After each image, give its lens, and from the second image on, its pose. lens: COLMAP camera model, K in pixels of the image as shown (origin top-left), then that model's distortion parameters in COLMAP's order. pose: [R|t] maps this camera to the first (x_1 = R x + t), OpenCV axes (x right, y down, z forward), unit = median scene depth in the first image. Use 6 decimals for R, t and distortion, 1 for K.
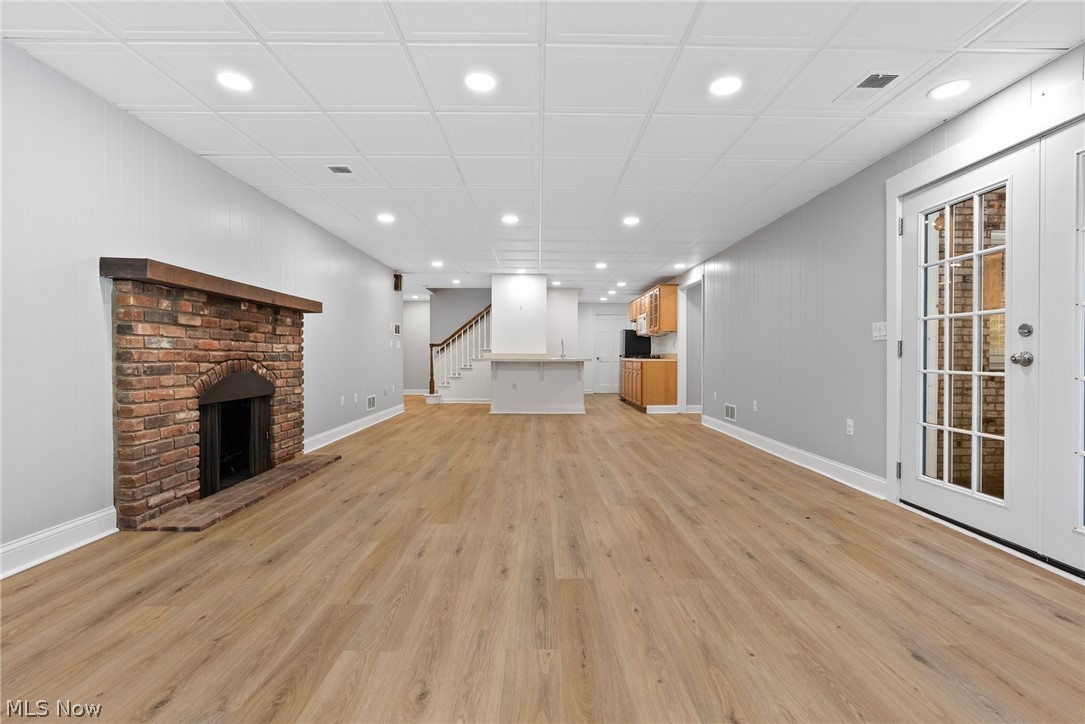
lens RADIAL K [[497.5, 0, 542.5], [0, 497.5, 362.0], [0, 0, 1]] dist [-0.000009, -0.000103]
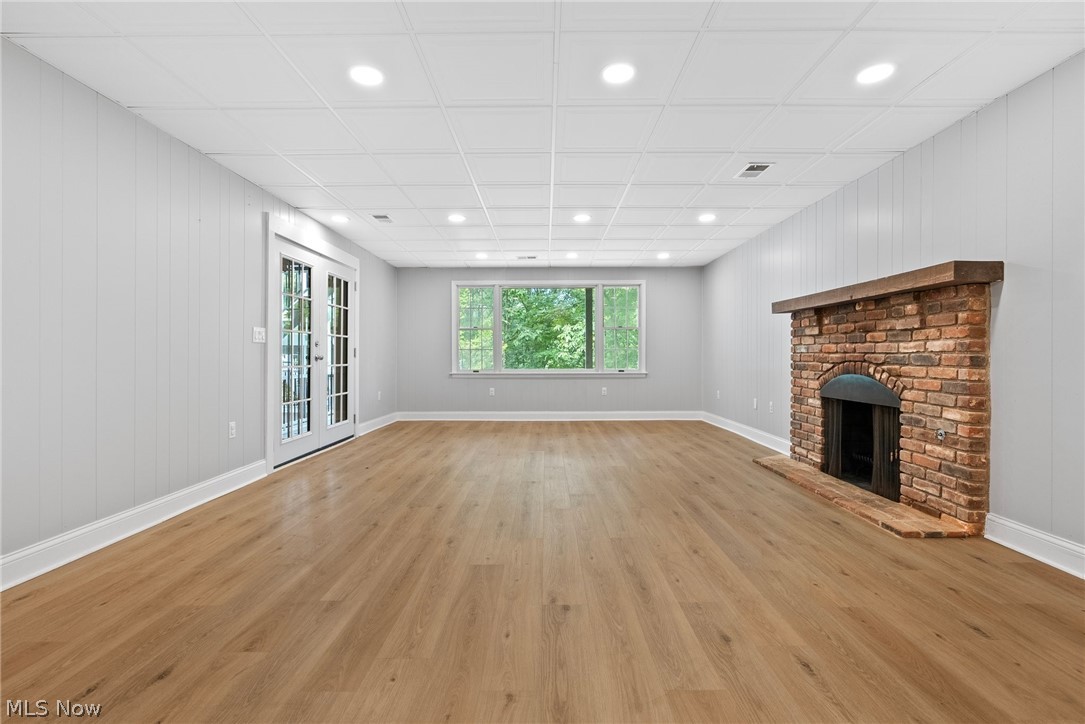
lens RADIAL K [[497.5, 0, 542.5], [0, 497.5, 362.0], [0, 0, 1]] dist [-0.000009, -0.000103]
pose [[-0.999899, -0.002746, 0.013913, 0.002549], [-0.002408, 0.999703, 0.024257, -0.026514], [-0.013976, 0.024221, -0.999609, 1.991456]]
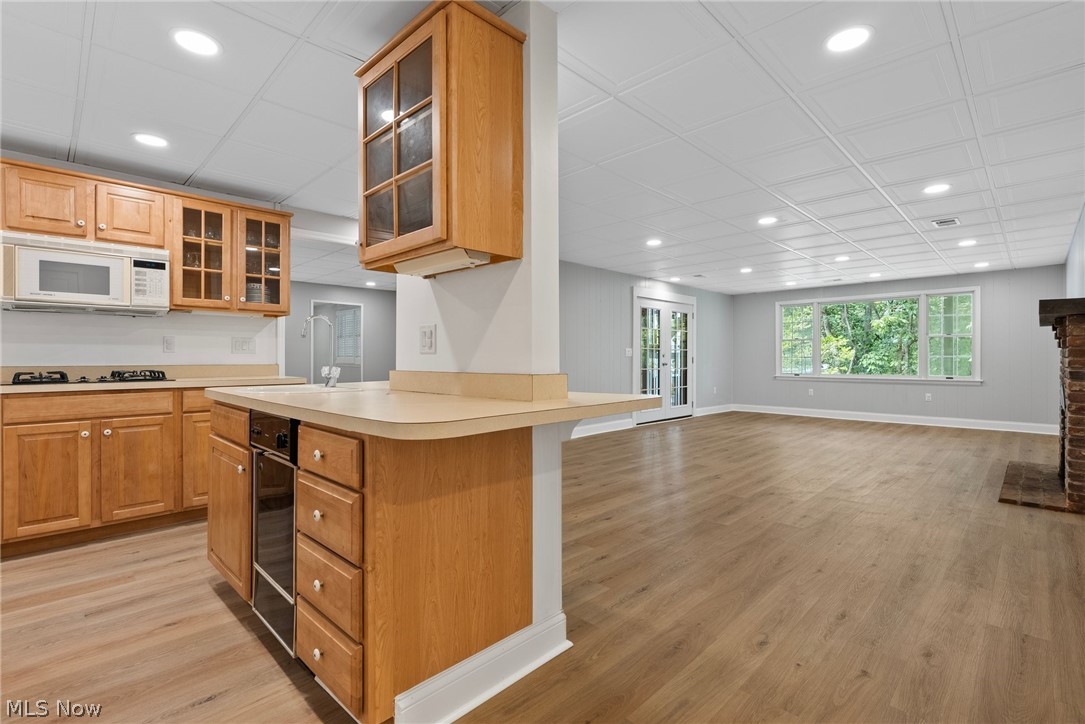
lens RADIAL K [[497.5, 0, 542.5], [0, 497.5, 362.0], [0, 0, 1]] dist [-0.000009, -0.000103]
pose [[-0.705289, -0.009303, 0.708859, -0.560235], [0.007535, 0.999759, 0.020618, -0.062260], [-0.708880, 0.019883, -0.705049, 2.602481]]
